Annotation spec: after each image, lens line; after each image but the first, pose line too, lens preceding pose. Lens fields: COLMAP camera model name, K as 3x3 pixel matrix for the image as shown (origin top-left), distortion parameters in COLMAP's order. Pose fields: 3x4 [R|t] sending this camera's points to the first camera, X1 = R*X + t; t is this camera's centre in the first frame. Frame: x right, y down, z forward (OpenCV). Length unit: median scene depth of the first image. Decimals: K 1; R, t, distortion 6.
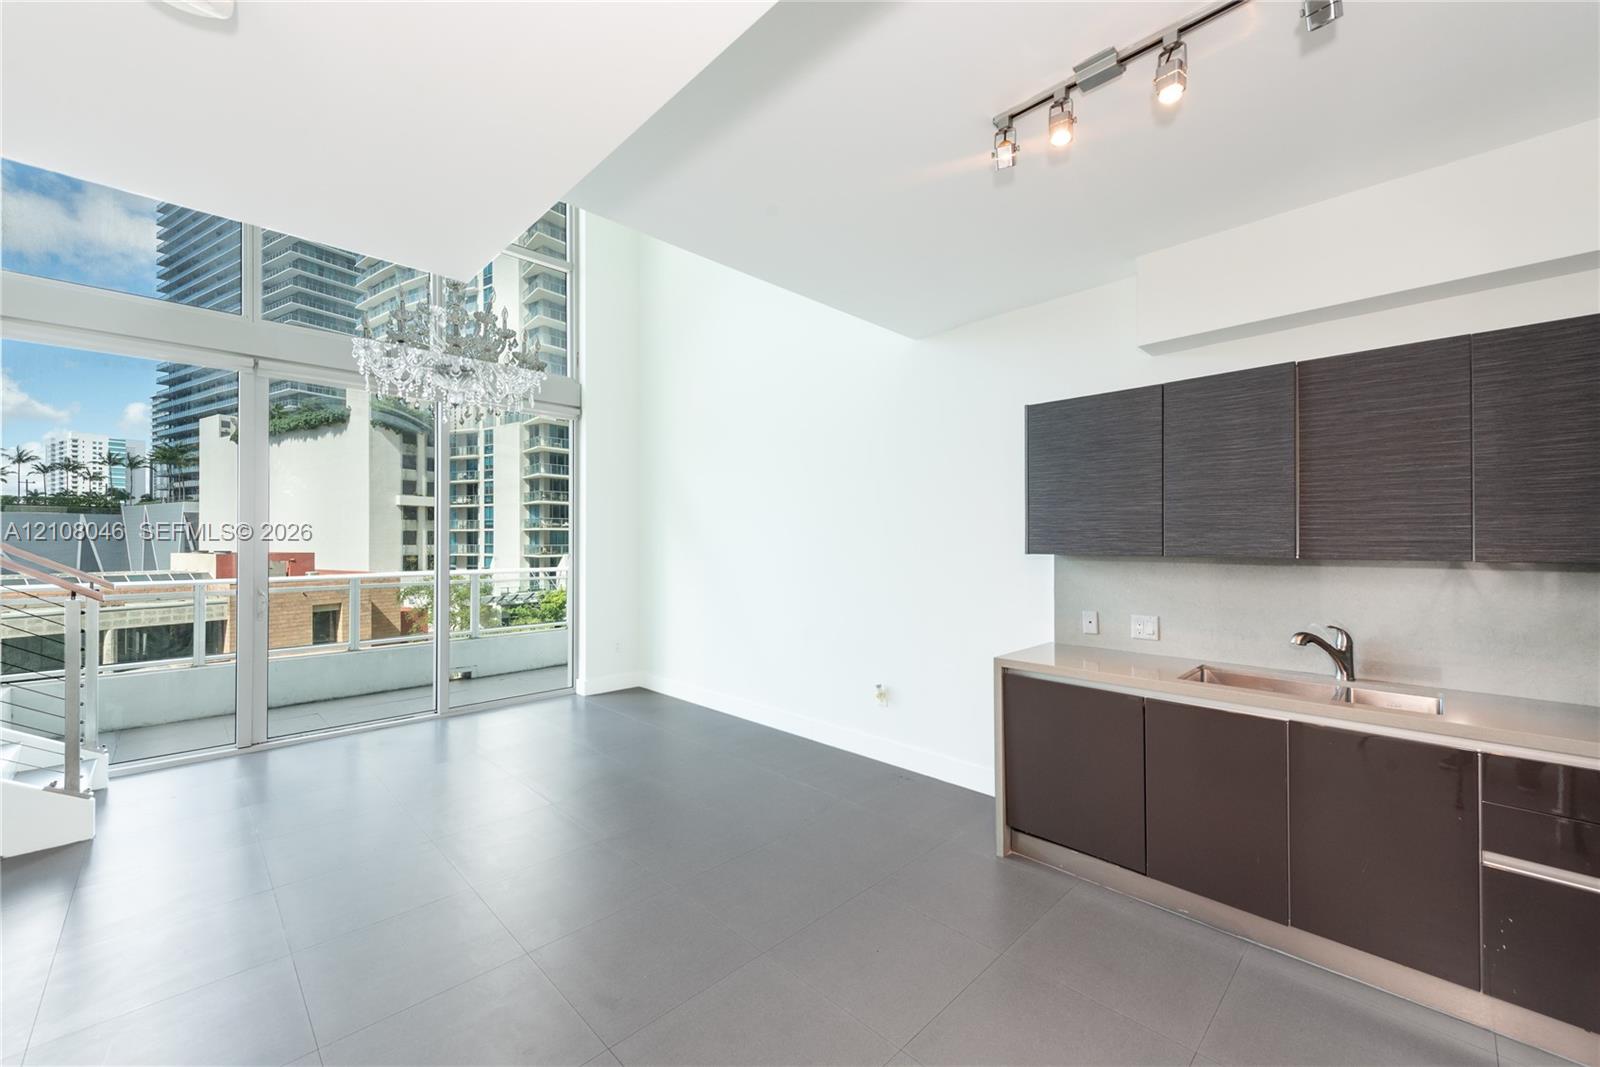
lens RADIAL K [[640.3, 0, 795.8], [0, 640.3, 544.7], [0, 0, 1]] dist [0.010752, -0.003523]
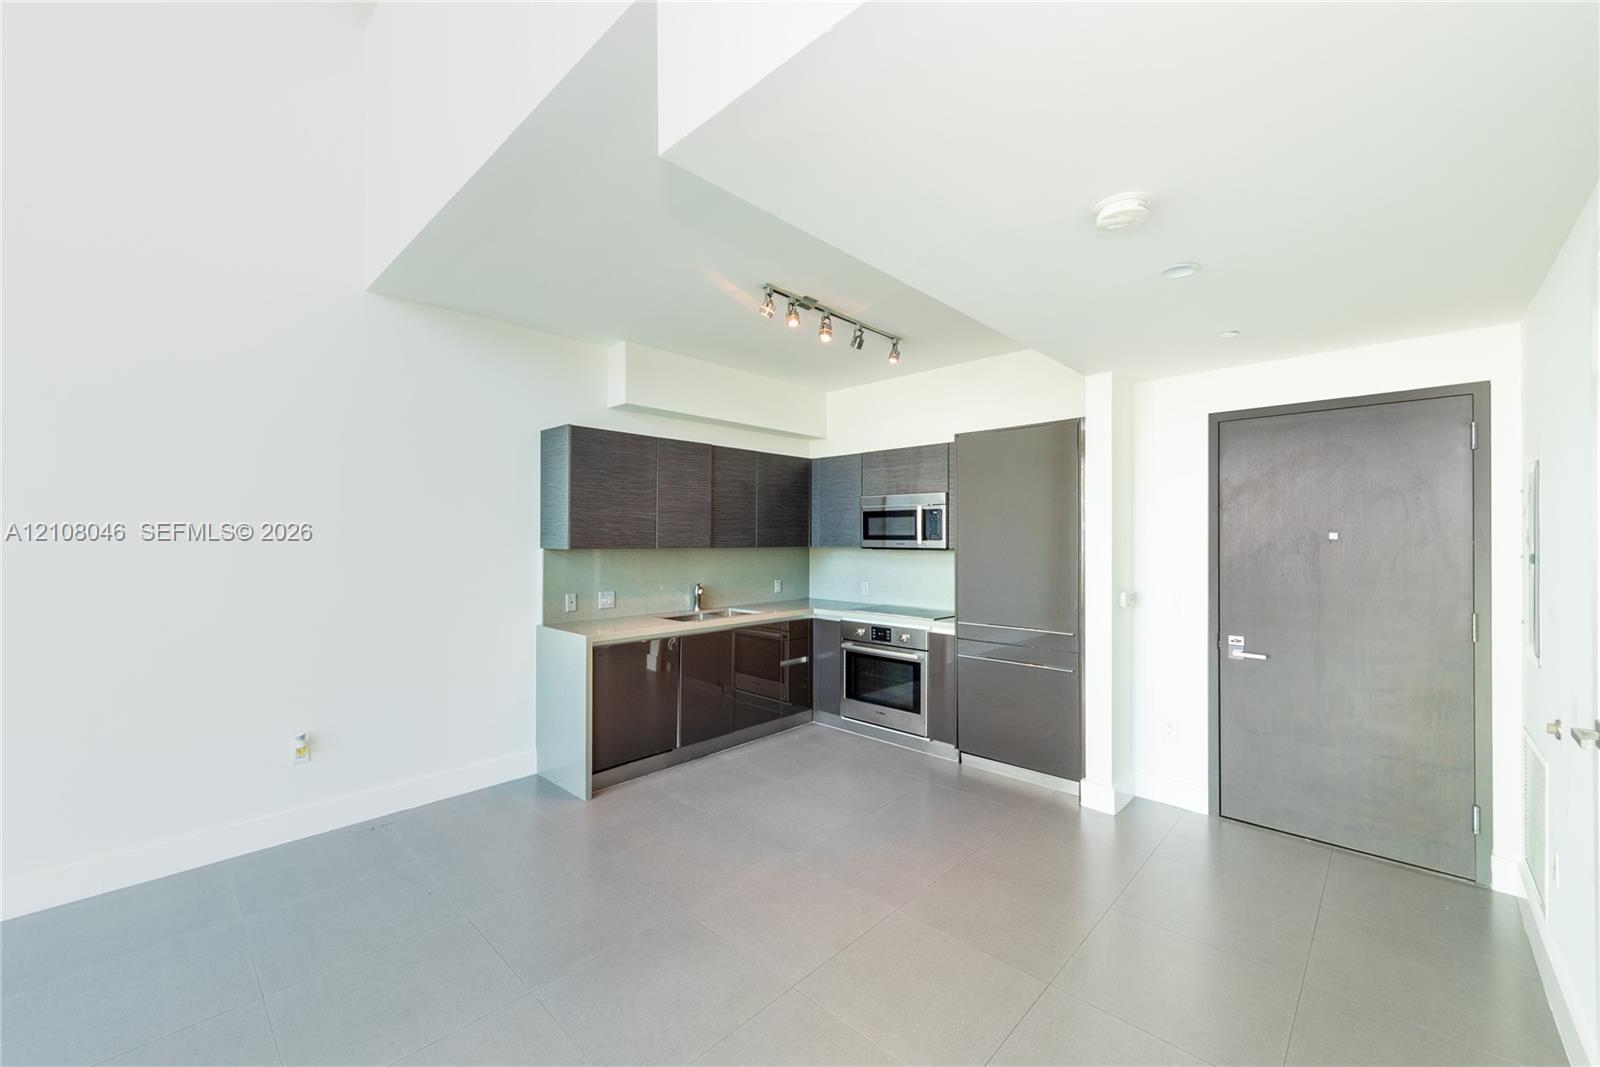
lens RADIAL K [[640.3, 0, 795.7], [0, 640.3, 533.7], [0, 0, 1]] dist [0.010752, -0.003523]
pose [[-0.042352, 0.000125, 0.999103, -0.401670], [0.000826, 1.000000, -0.000090, -0.006769], [-0.999102, 0.000821, -0.042352, 0.299517]]
